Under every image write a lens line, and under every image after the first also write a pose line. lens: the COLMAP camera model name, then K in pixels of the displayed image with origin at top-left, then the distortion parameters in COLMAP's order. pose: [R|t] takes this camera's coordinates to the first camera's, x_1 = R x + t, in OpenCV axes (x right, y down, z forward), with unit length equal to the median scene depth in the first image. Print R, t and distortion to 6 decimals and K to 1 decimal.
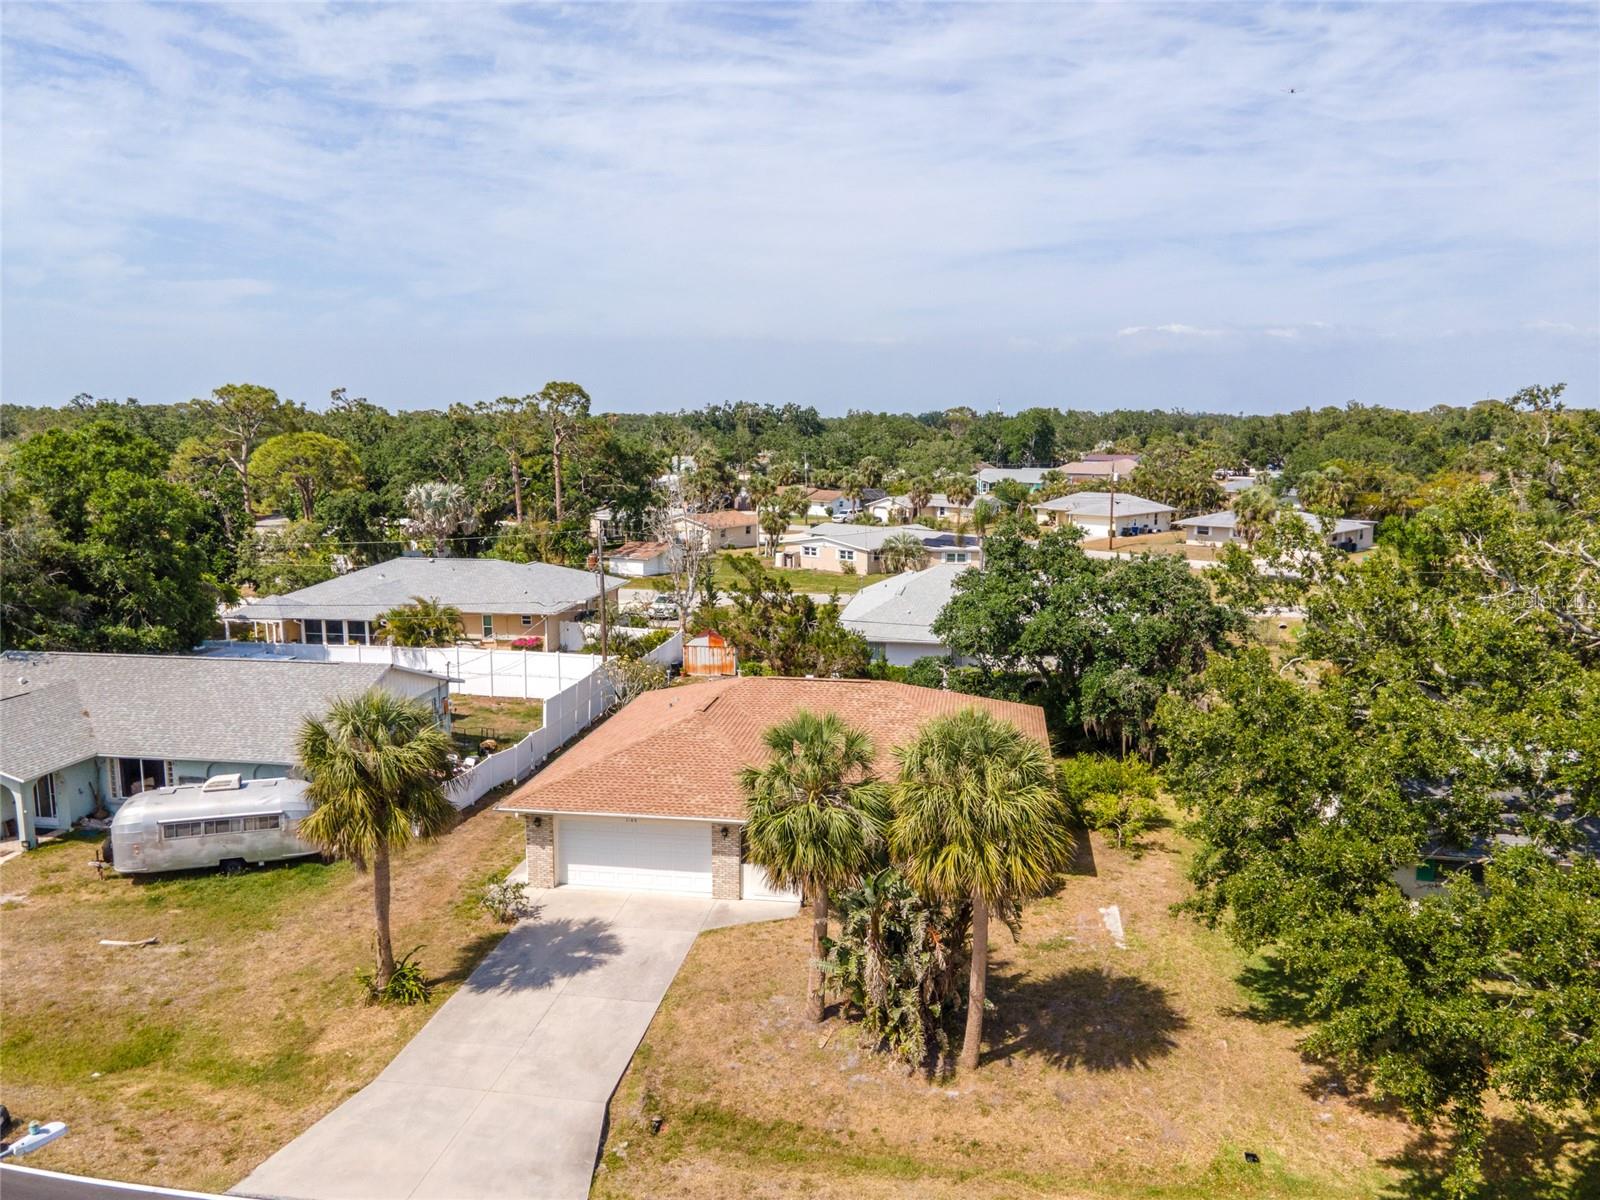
lens RADIAL K [[1151.6, 0, 800.0], [0, 1151.6, 600.0], [0, 0, 1]] dist [0.045434, -0.000451]
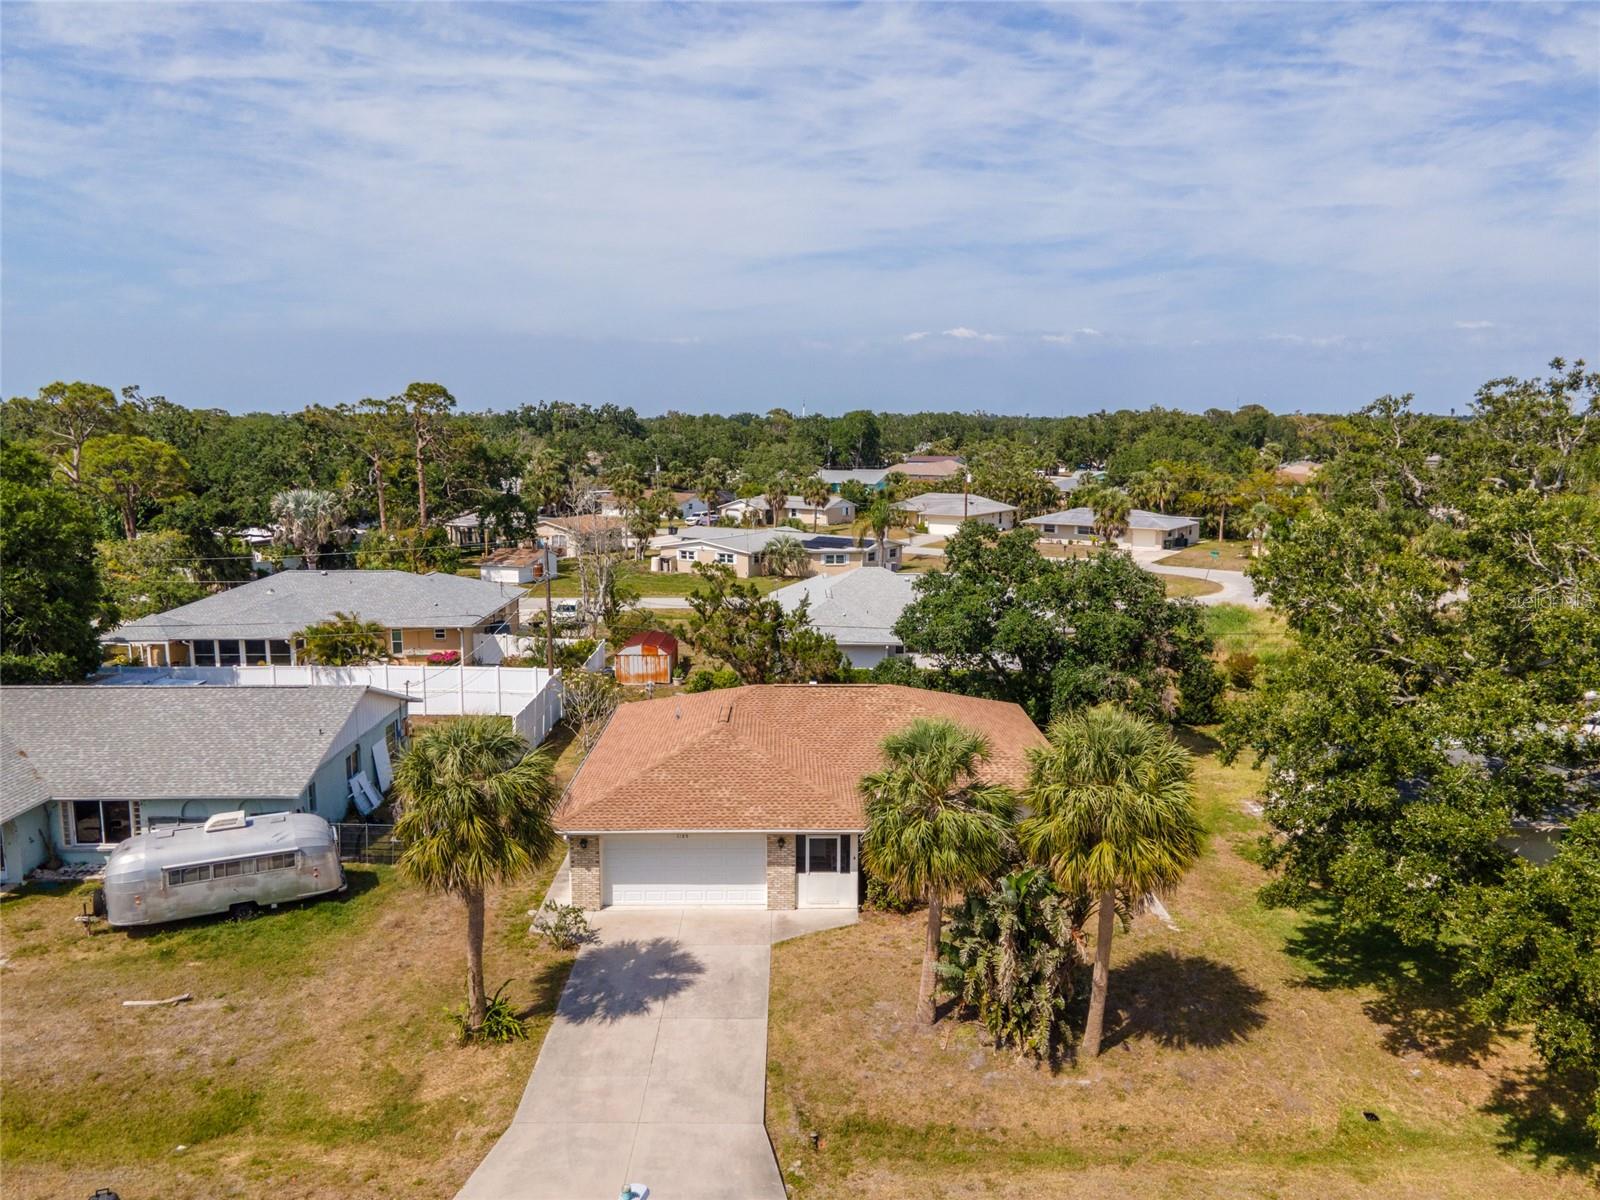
lens RADIAL K [[1151.6, 0, 800.0], [0, 1151.6, 600.0], [0, 0, 1]] dist [0.045434, -0.000451]
pose [[0.986147, -0.024598, 0.164040, -0.174160], [0.024739, 0.999693, 0.001183, -0.007334], [-0.164019, 0.002892, 0.986453, 0.012274]]
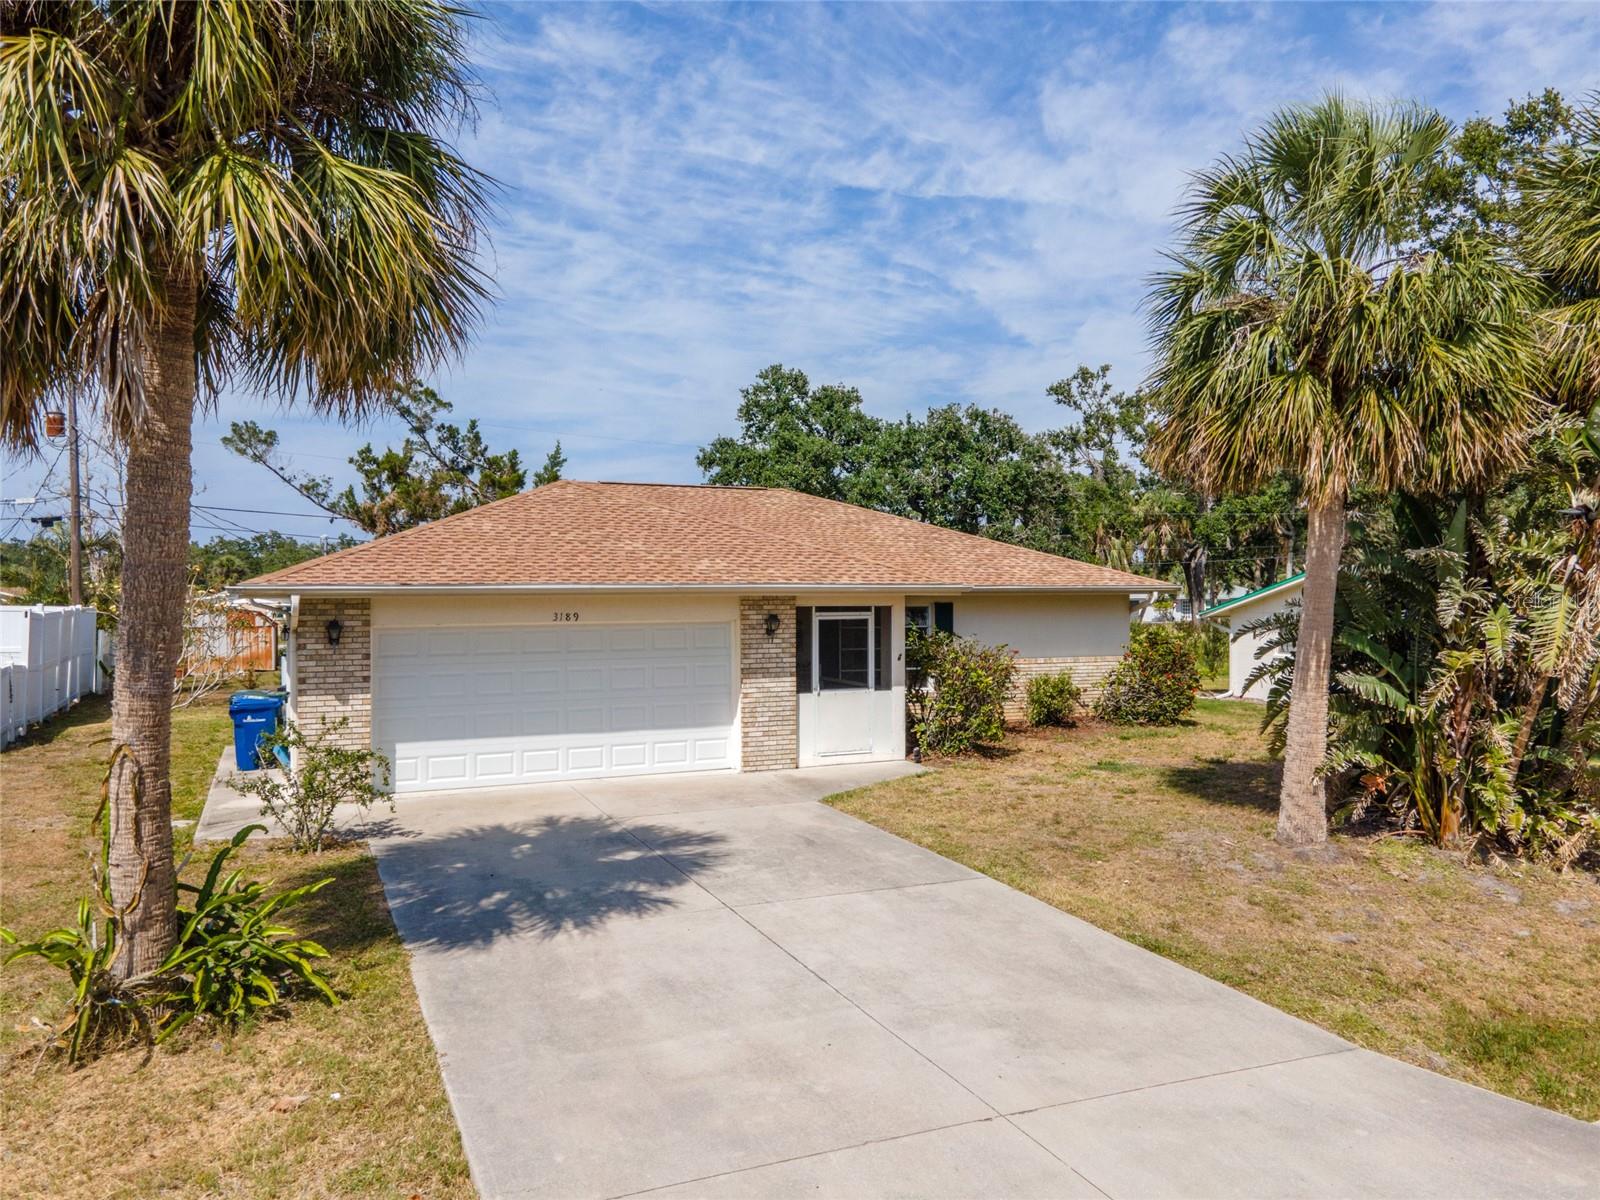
lens RADIAL K [[1151.6, 0, 800.0], [0, 1151.6, 600.0], [0, 0, 1]] dist [0.045434, -0.000451]
pose [[0.837598, -0.008781, 0.546217, -0.267995], [0.087140, 0.989216, -0.117722, 0.209227], [-0.539293, 0.146201, 0.829330, 0.496823]]
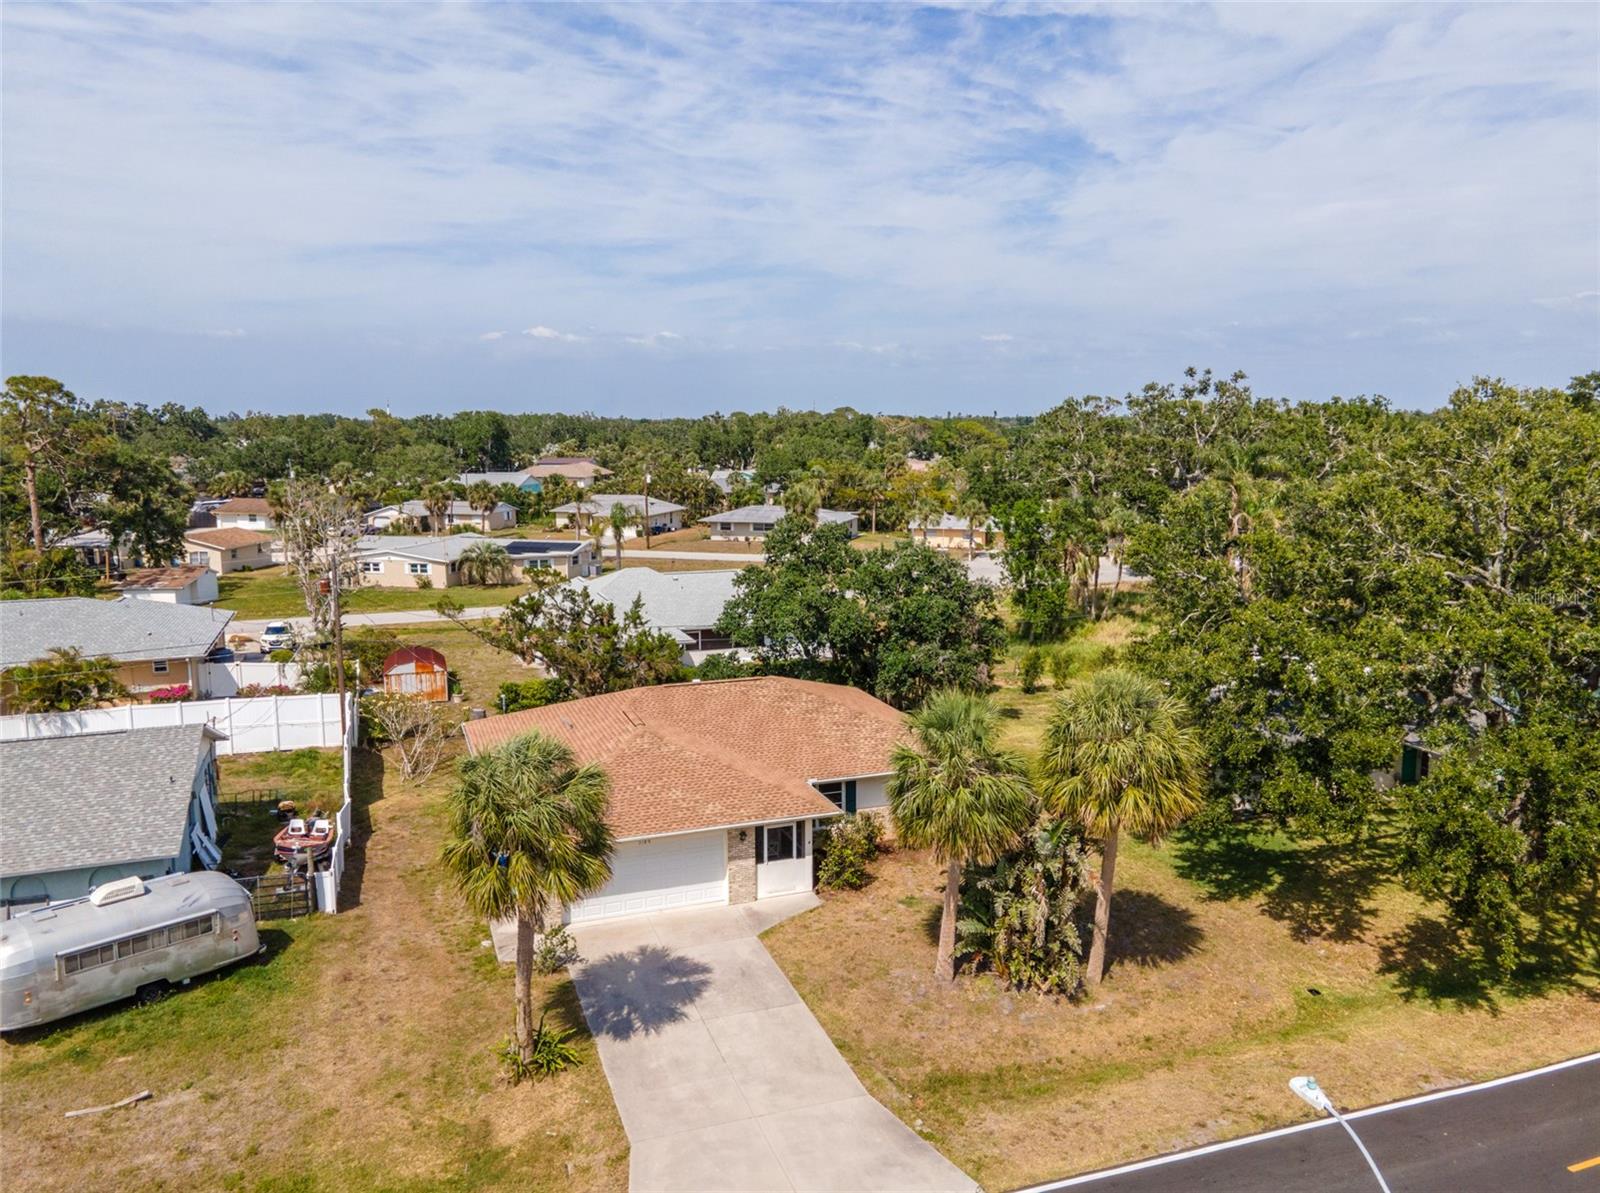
lens RADIAL K [[1160.5, 0, 800.0], [0, 1160.5, 596.5], [0, 0, 1]] dist [0.042576, 0.002460]
pose [[0.873850, -0.075394, 0.480315, -0.413284], [0.078709, 0.996809, 0.013271, -0.013401], [-0.479783, 0.026208, 0.876996, 0.070123]]
